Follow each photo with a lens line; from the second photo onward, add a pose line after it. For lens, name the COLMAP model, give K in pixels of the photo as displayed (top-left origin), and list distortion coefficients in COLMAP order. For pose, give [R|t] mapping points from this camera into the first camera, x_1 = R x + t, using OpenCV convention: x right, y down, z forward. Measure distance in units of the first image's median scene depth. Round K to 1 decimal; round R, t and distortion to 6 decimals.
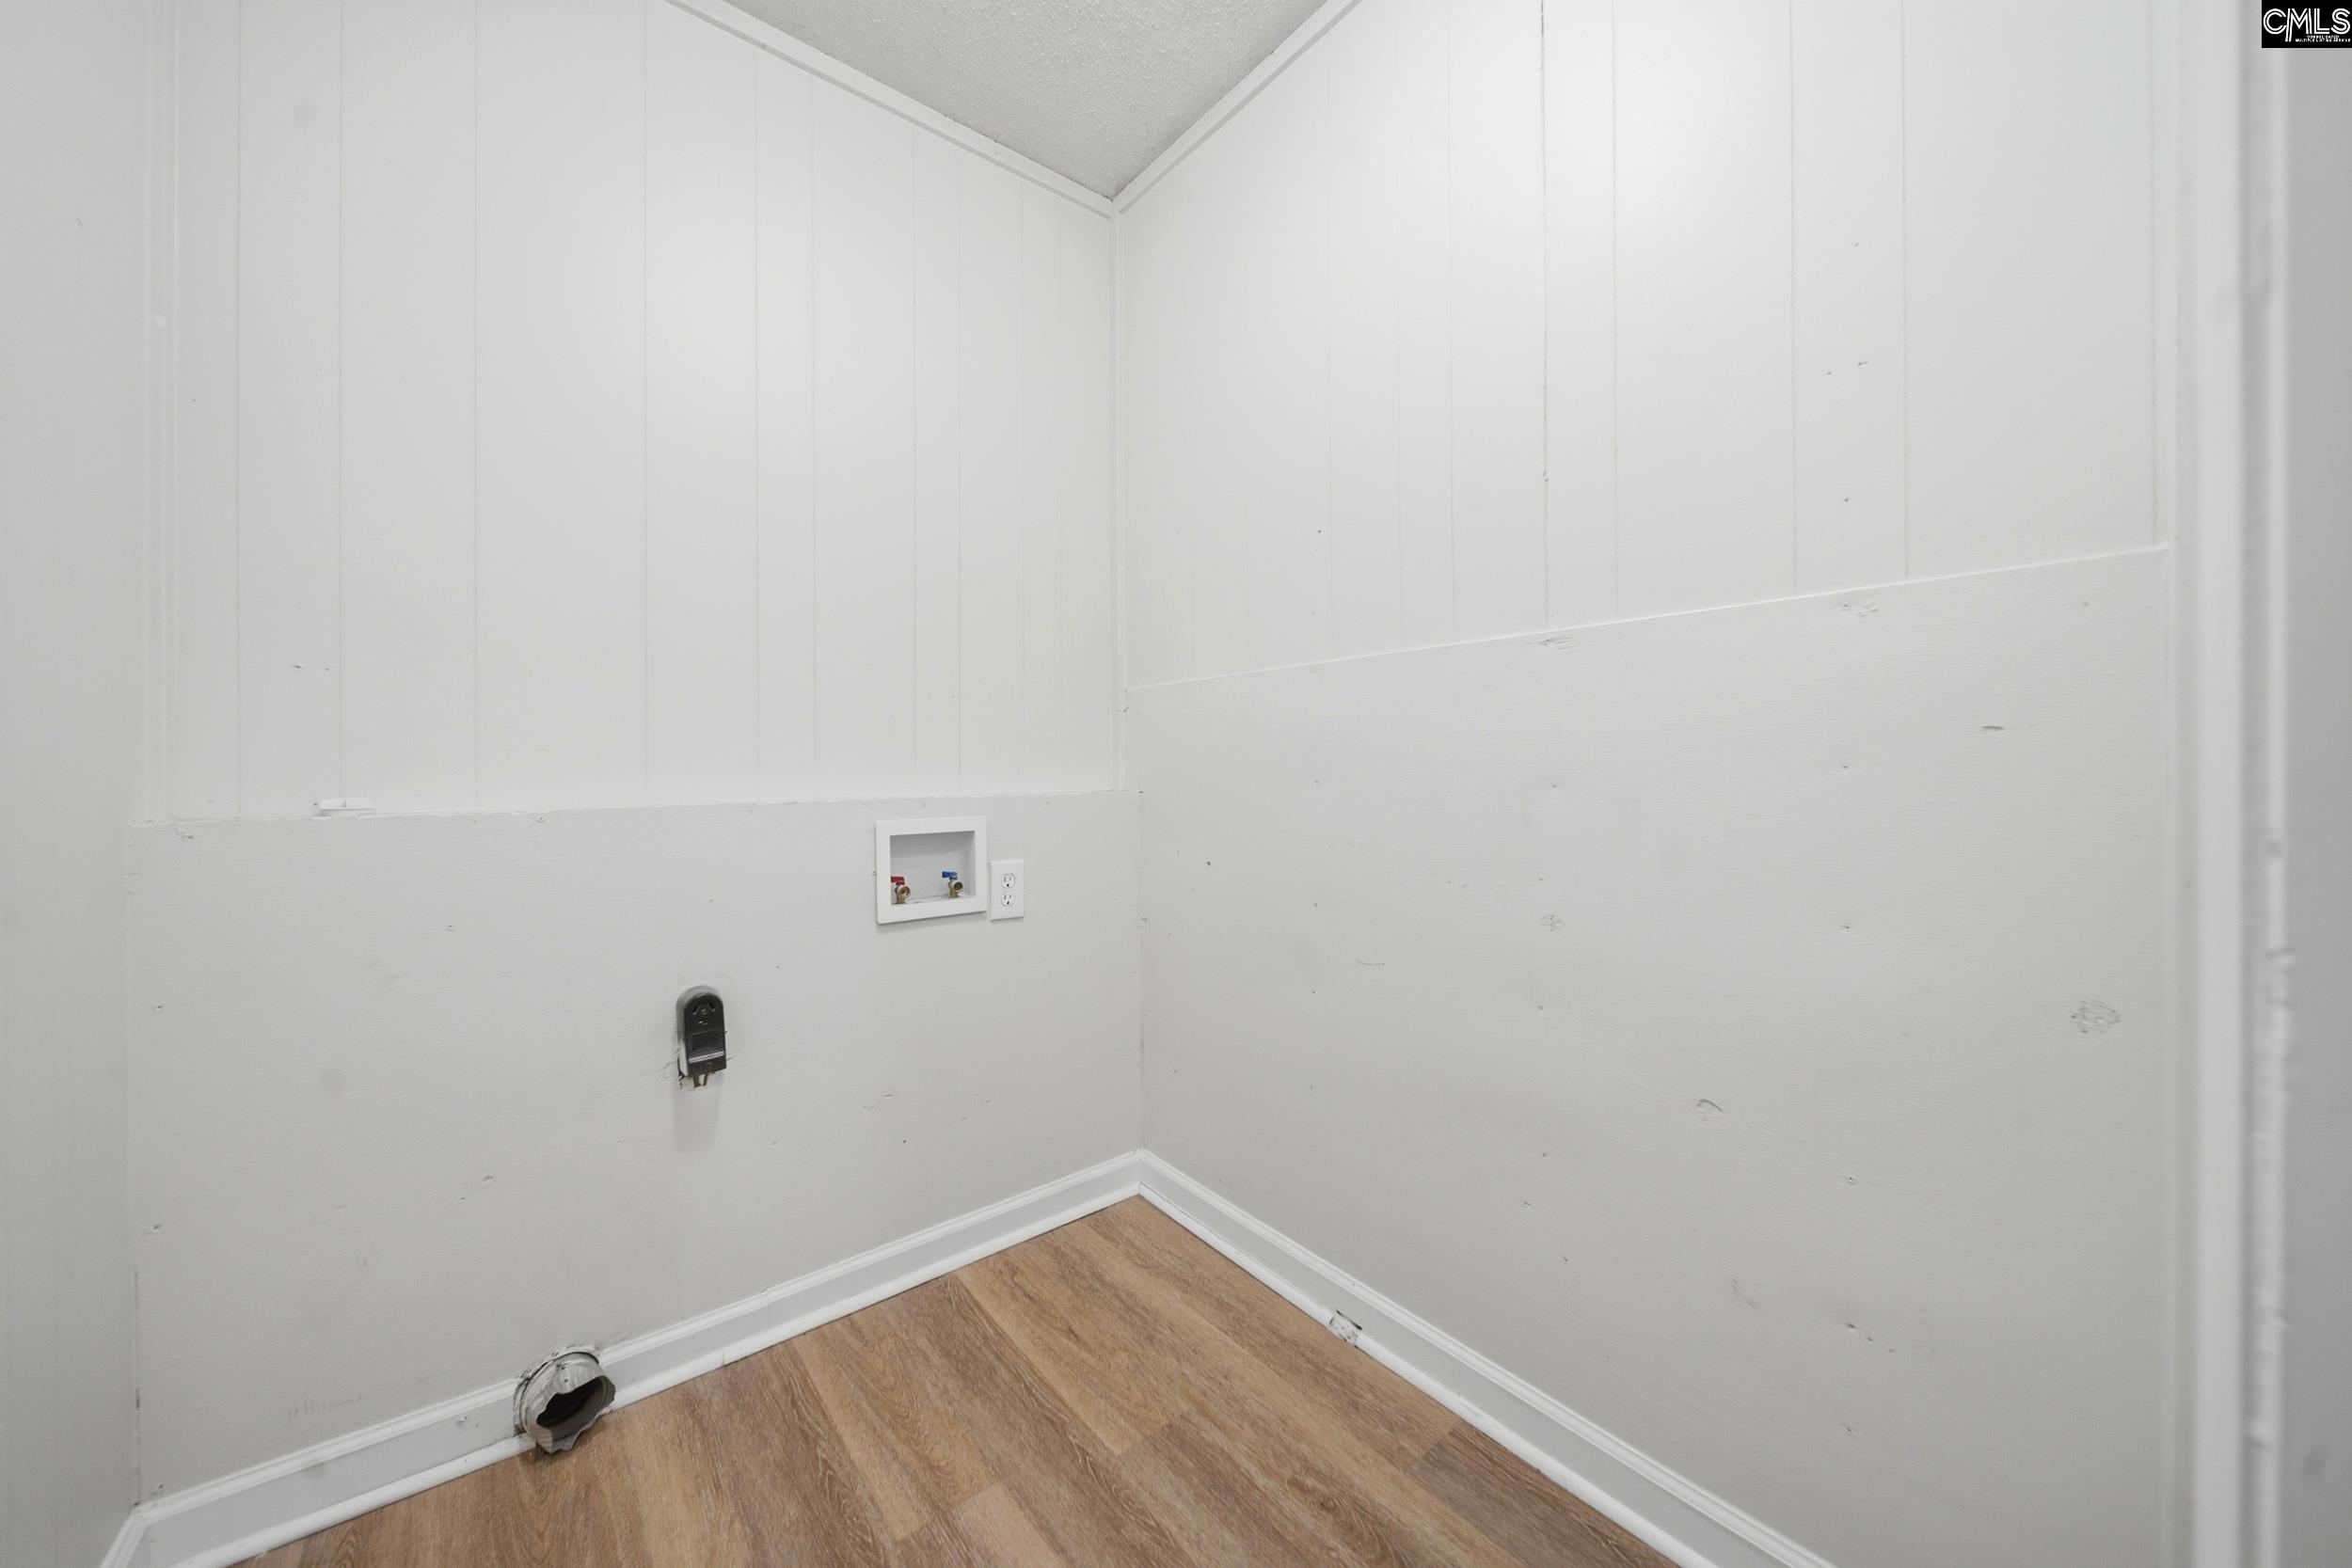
lens RADIAL K [[824.4, 0, 1176.6], [0, 824.4, 779.2], [0, 0, 1]] dist [-0.000788, -0.000368]
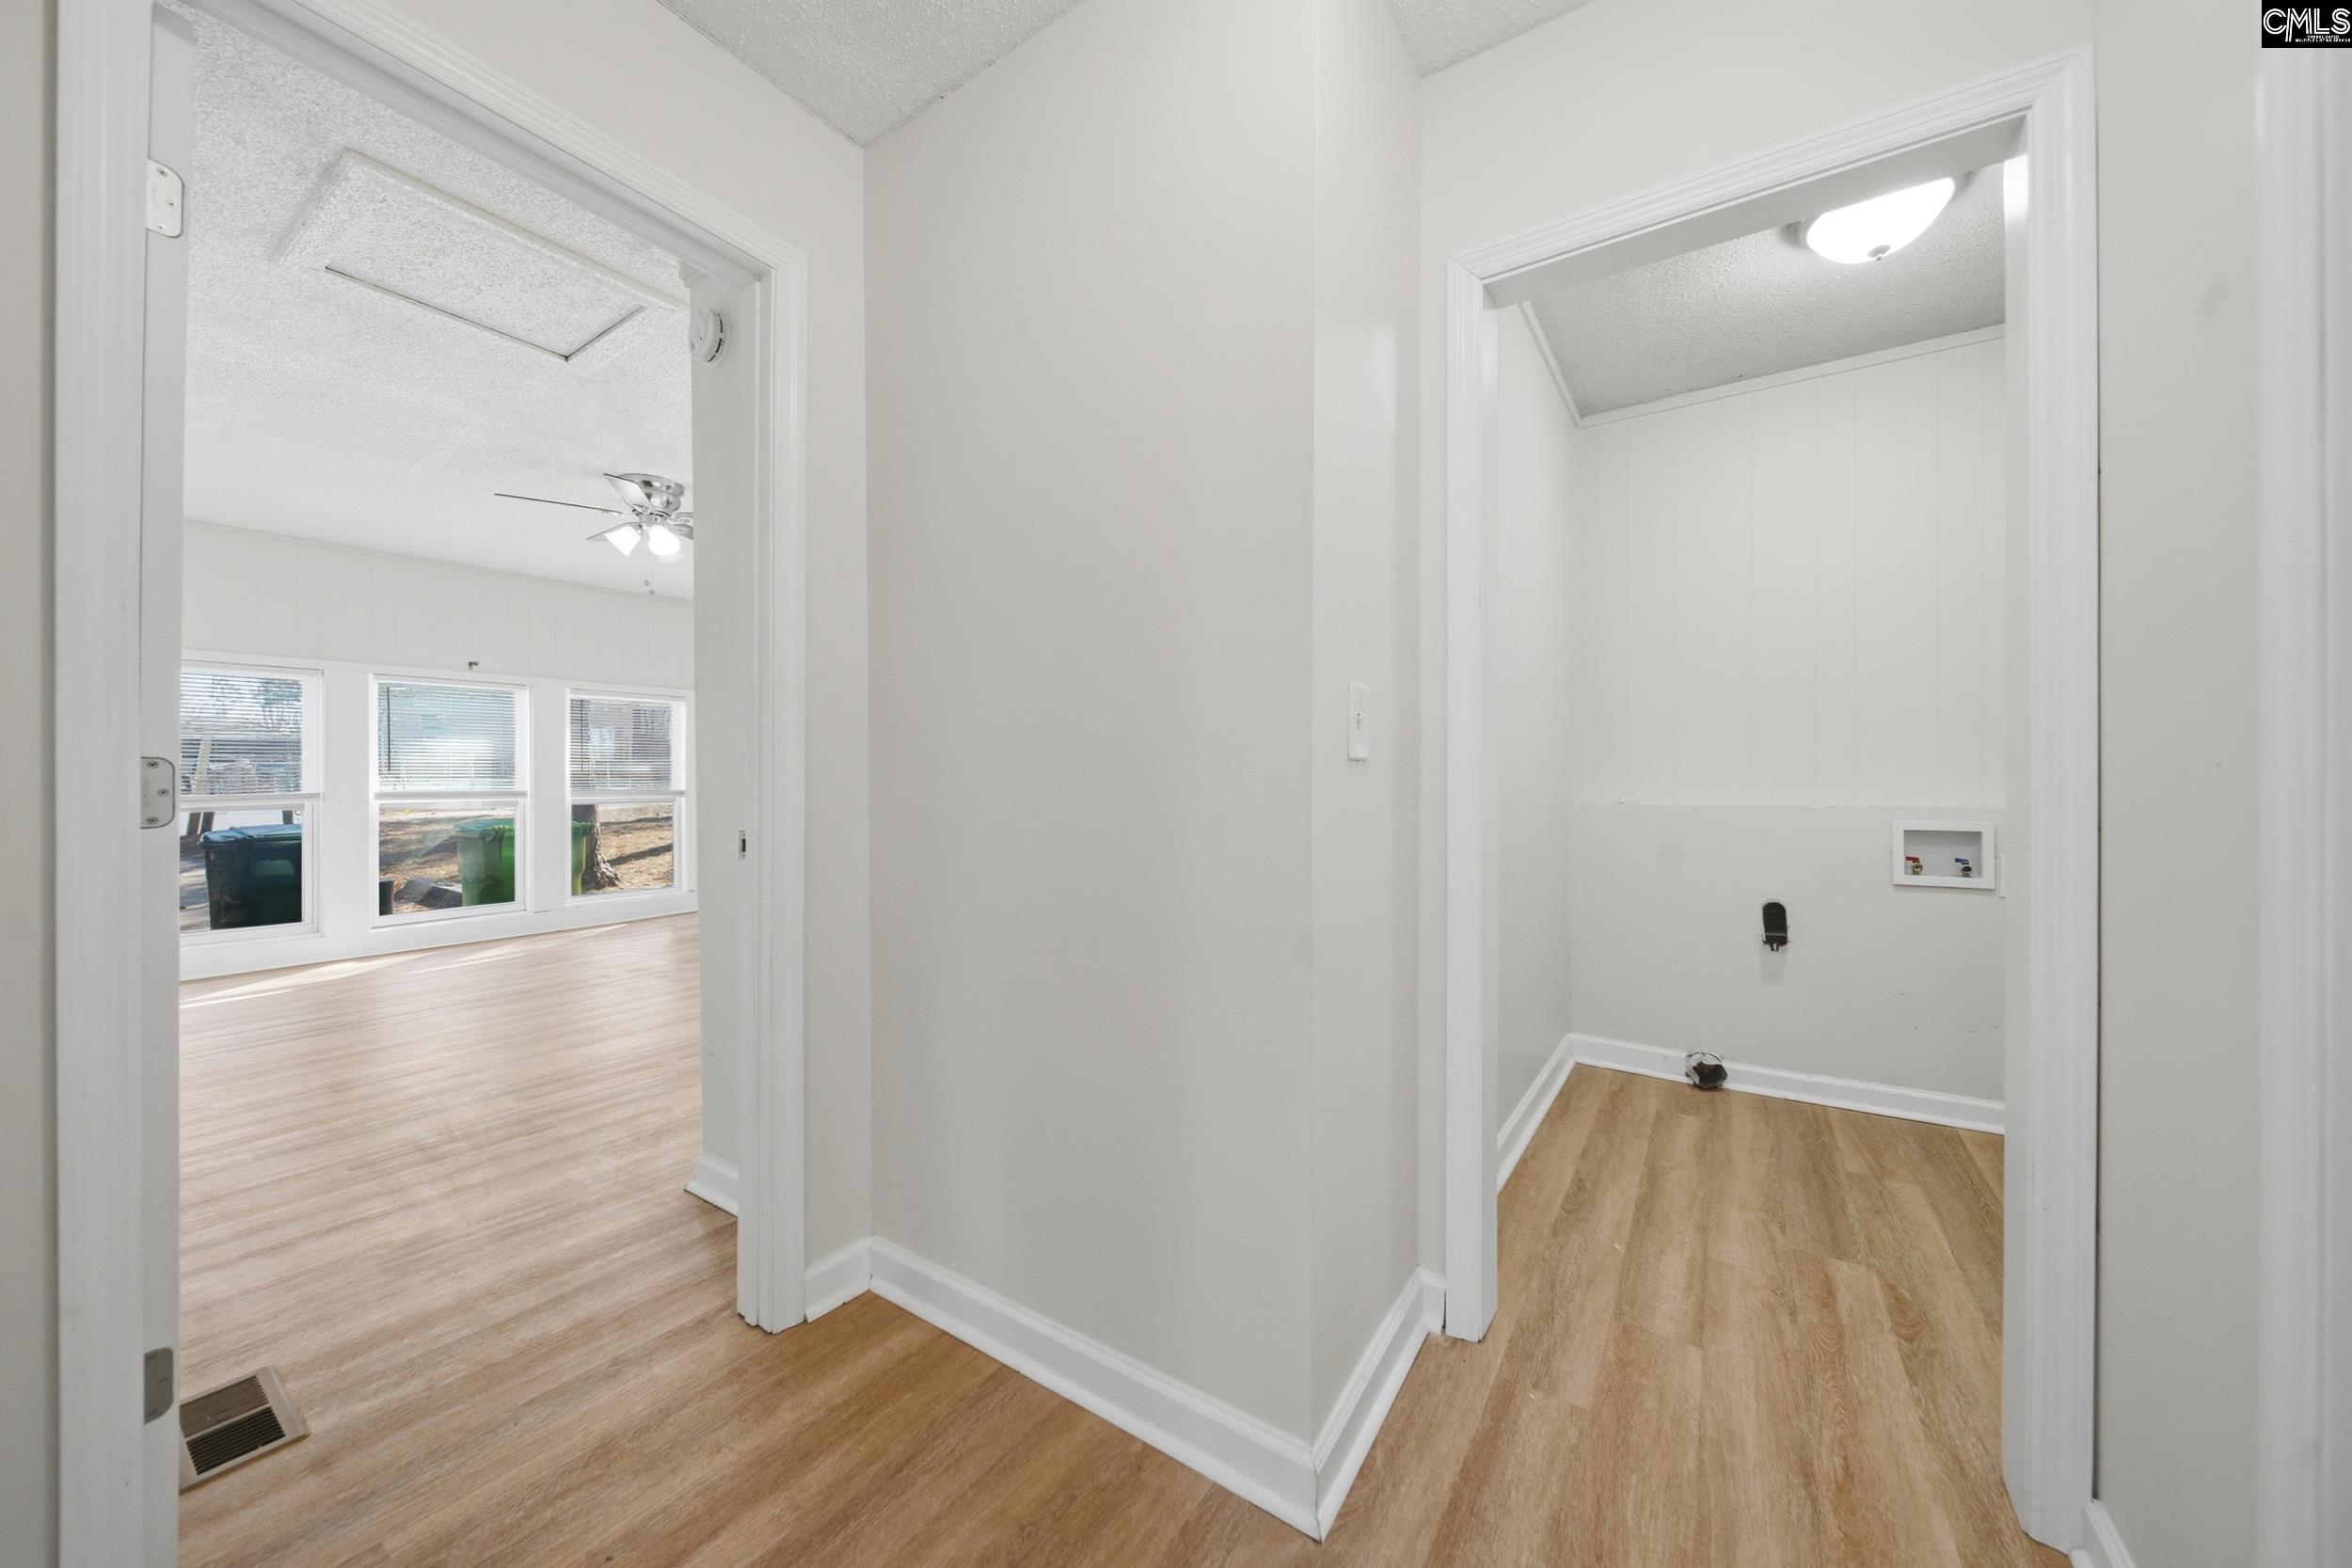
lens RADIAL K [[824.4, 0, 1176.6], [0, 824.4, 779.2], [0, 0, 1]] dist [-0.000788, -0.000368]
pose [[0.287772, 0.005874, -0.957681, 0.778137], [-0.005064, 0.999977, 0.004612, -0.030340], [0.957686, 0.003523, 0.287795, -0.811384]]
